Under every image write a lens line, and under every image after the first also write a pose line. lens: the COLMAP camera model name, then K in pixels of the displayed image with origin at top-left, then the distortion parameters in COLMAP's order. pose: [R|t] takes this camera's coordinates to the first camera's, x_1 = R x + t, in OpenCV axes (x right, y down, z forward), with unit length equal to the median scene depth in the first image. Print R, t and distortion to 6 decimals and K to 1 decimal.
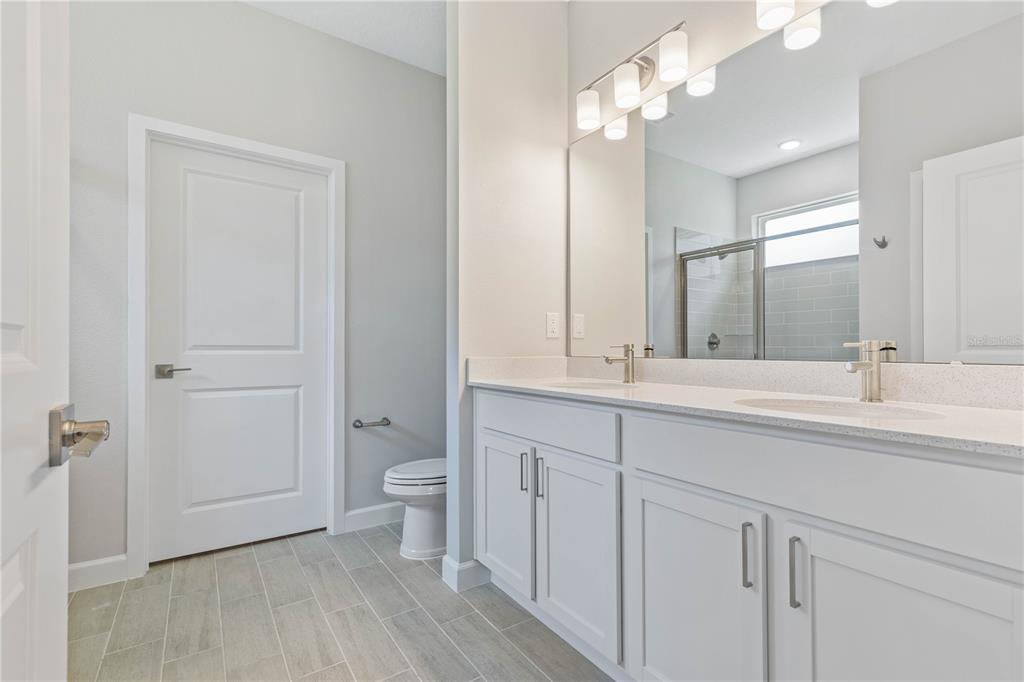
lens RADIAL K [[462.3, 0, 515.2], [0, 462.3, 345.8], [0, 0, 1]] dist [-0.003250, -0.000745]
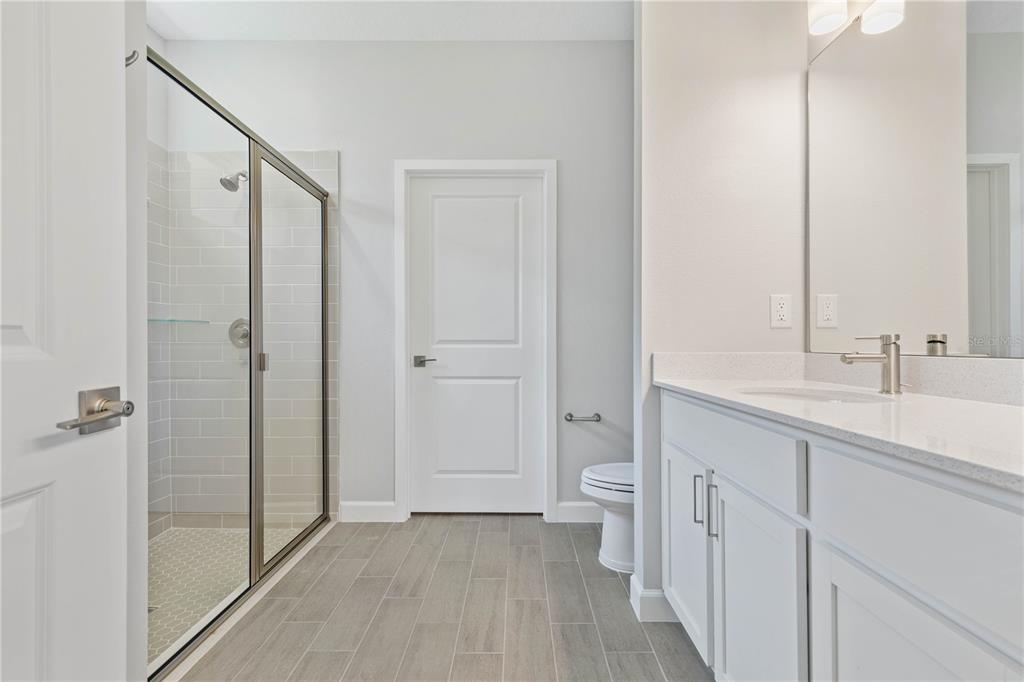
lens RADIAL K [[454.8, 0, 512.0], [0, 454.8, 341.0], [0, 0, 1]] dist [0.002077, 0.000213]
pose [[0.816150, -0.004861, -0.577819, 0.161322], [0.006690, 0.999977, 0.001037, 0.001156], [0.577801, -0.004712, 0.816164, 0.146076]]
